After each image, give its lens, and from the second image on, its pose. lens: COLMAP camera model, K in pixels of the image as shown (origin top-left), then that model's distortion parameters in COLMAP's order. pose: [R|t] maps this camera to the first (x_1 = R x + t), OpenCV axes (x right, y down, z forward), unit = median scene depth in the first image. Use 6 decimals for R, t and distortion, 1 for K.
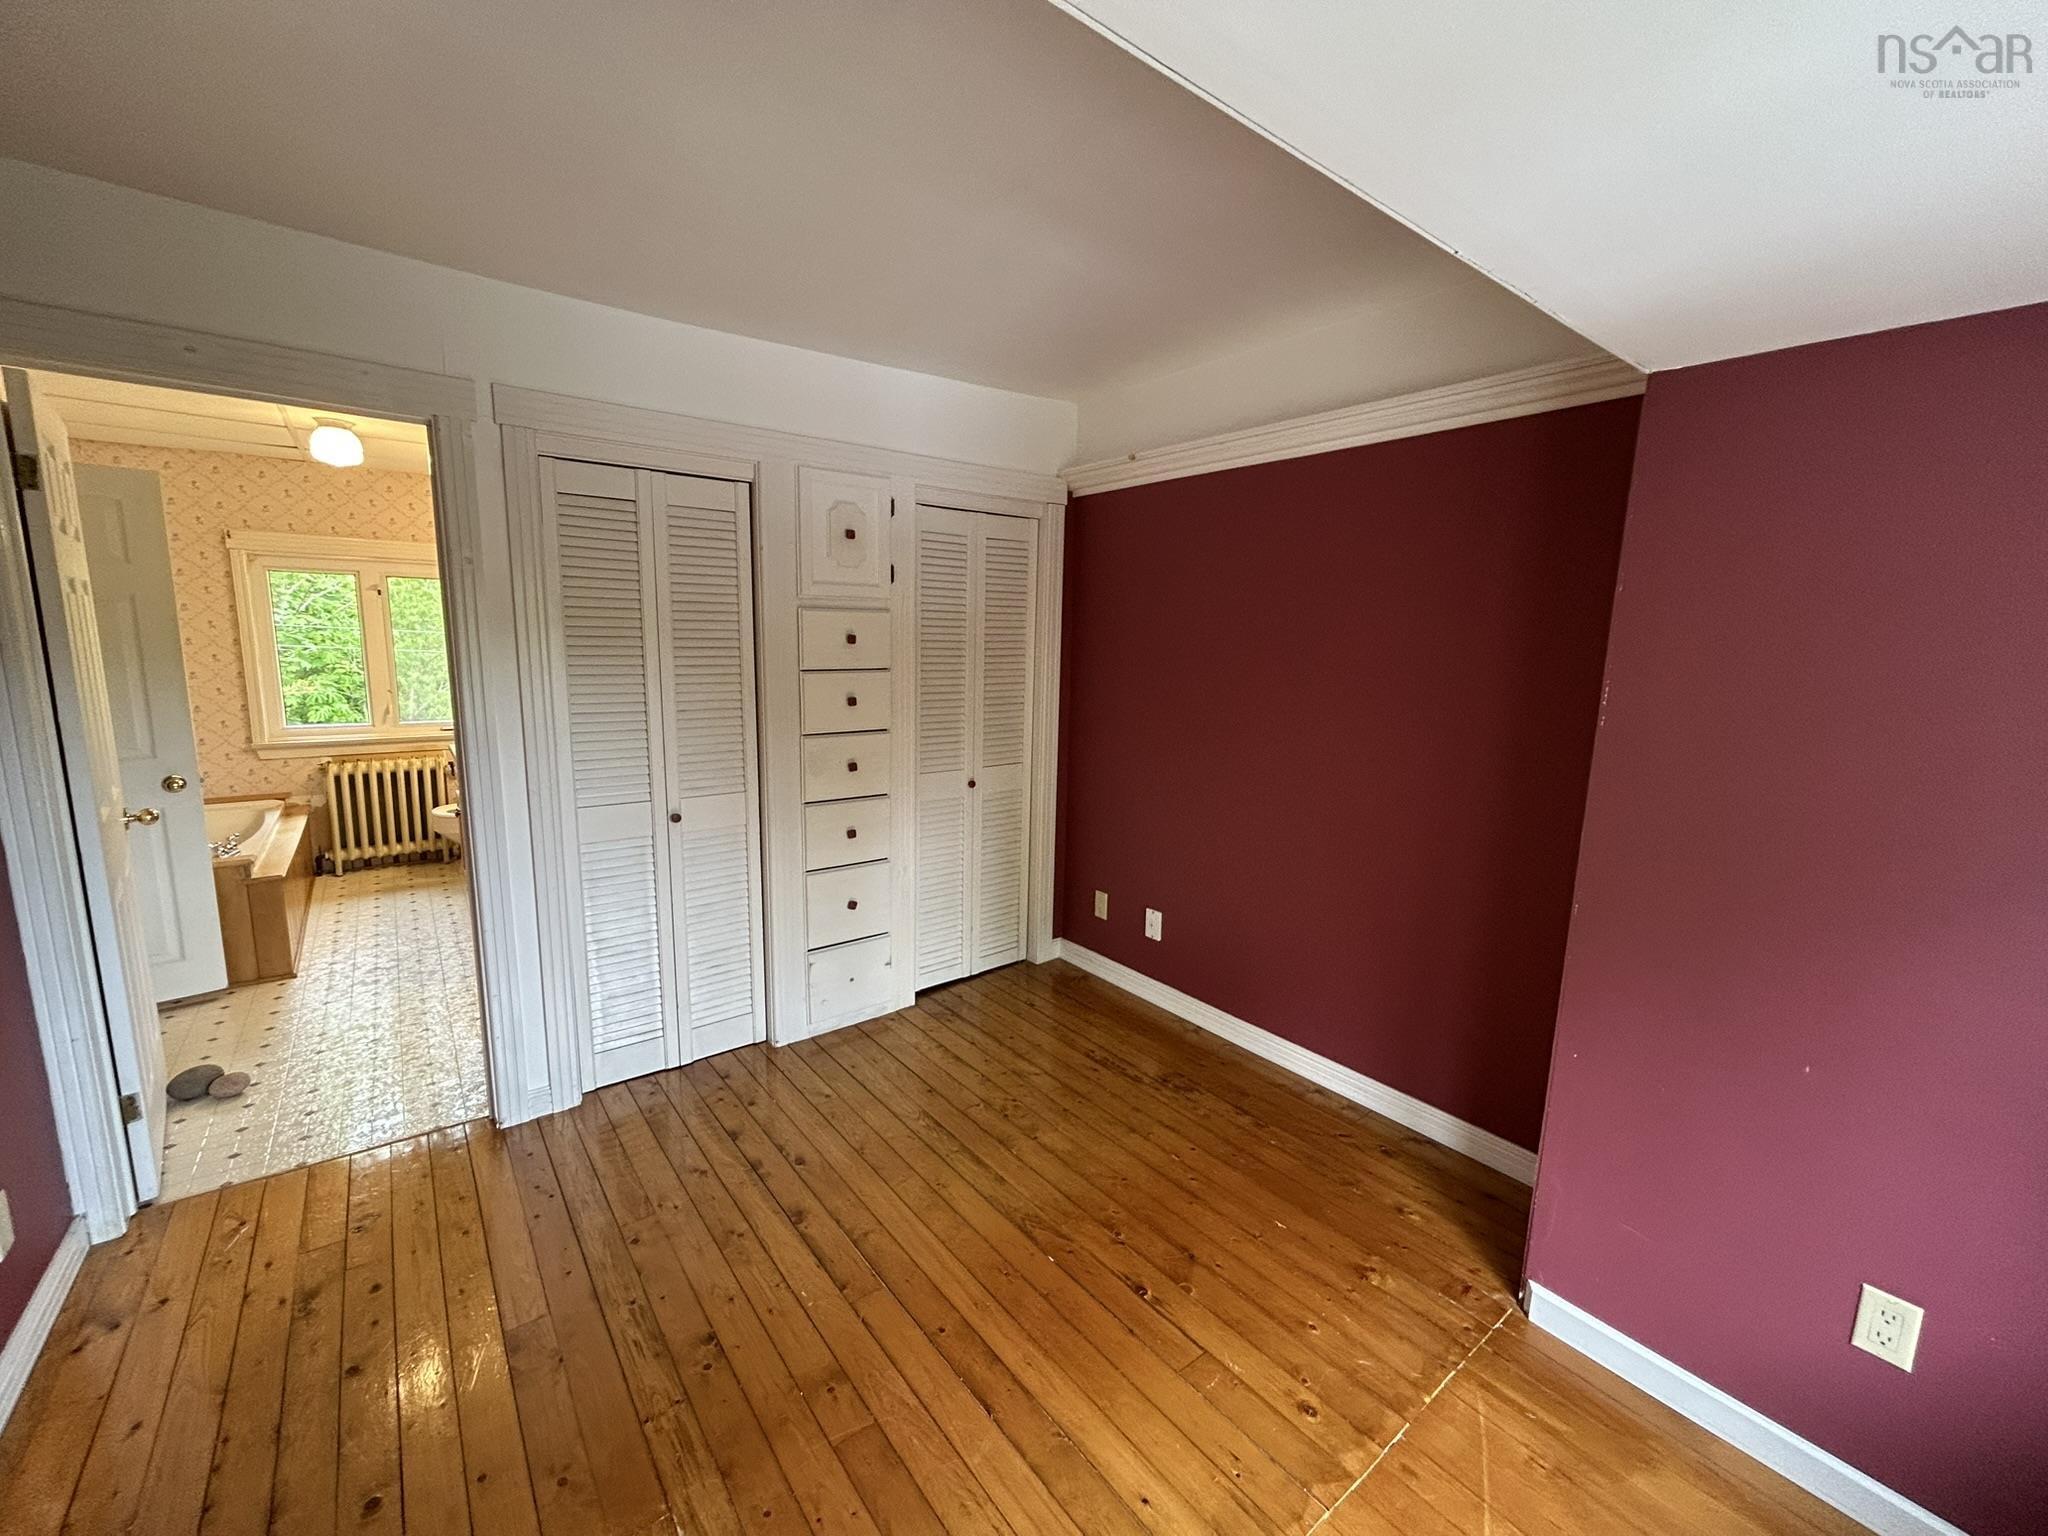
lens RADIAL K [[832.7, 0, 1022.8], [0, 832.7, 764.4], [0, 0, 1]] dist [-0.000693, 0.000513]
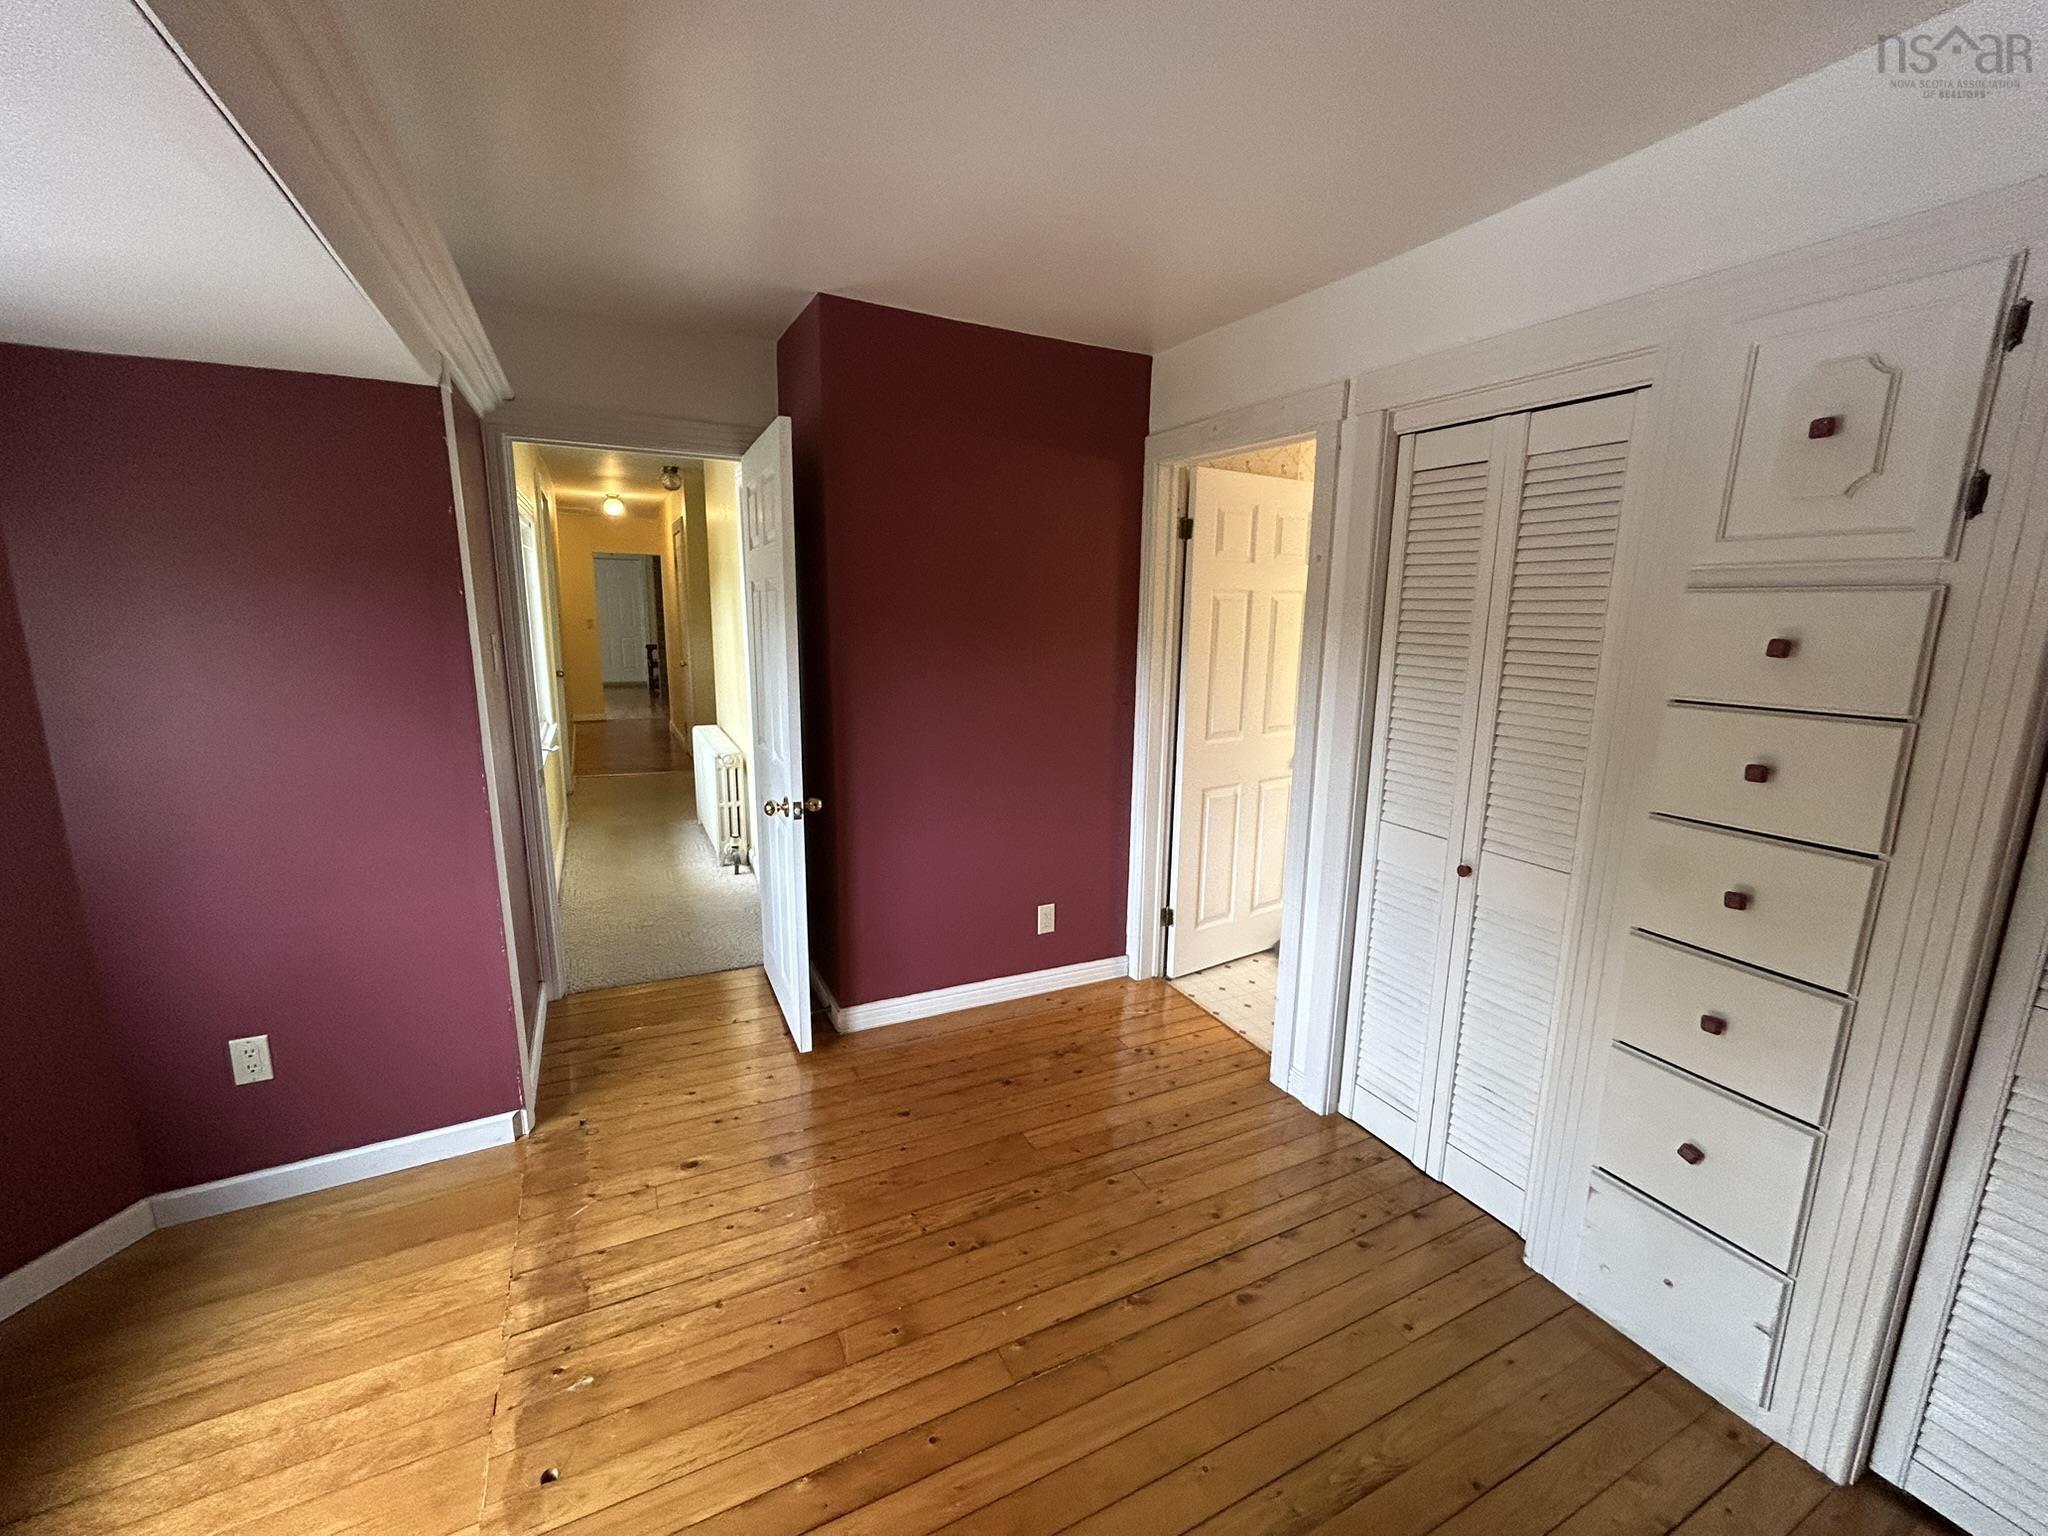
lens RADIAL K [[832.7, 0, 1022.8], [0, 832.7, 764.4], [0, 0, 1]] dist [-0.000693, 0.000513]
pose [[-0.191568, 0.159587, -0.968418, 0.483824], [-0.176903, 0.964919, 0.194004, -0.133098], [0.965405, 0.208481, -0.156616, 0.874591]]
